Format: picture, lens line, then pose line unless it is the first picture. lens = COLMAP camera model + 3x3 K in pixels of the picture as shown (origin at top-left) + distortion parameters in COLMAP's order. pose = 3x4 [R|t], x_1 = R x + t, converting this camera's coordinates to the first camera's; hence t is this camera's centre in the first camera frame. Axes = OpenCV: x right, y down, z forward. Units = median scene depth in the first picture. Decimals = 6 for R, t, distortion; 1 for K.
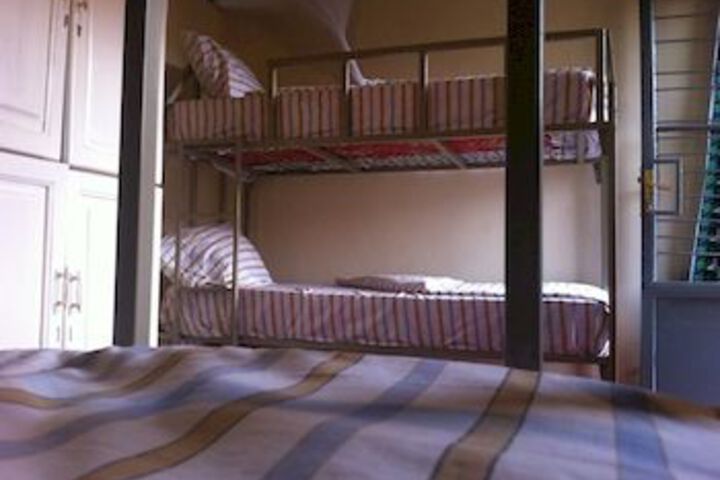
lens RADIAL K [[672.2, 0, 360.0], [0, 672.2, 240.0], [0, 0, 1]] dist [0.085621, -0.325595]
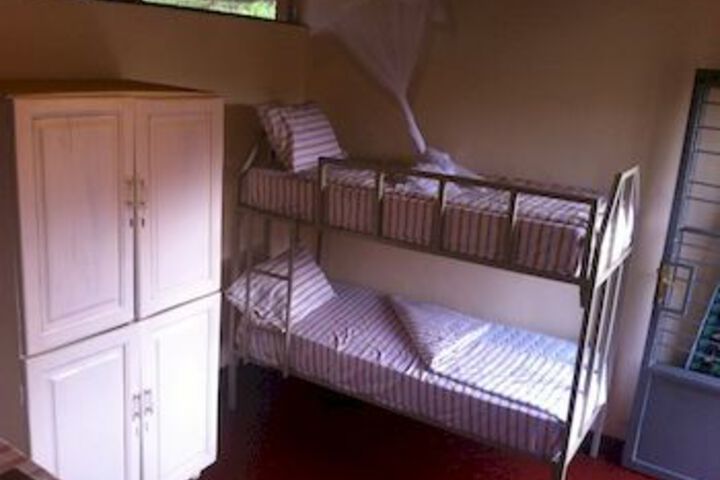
lens RADIAL K [[672.2, 0, 360.0], [0, 672.2, 240.0], [0, 0, 1]] dist [0.085621, -0.325595]
pose [[0.972481, 0.111006, -0.204836, 0.185969], [-0.049406, 0.957459, 0.284310, -0.461963], [0.227682, -0.266366, 0.936595, -0.108359]]
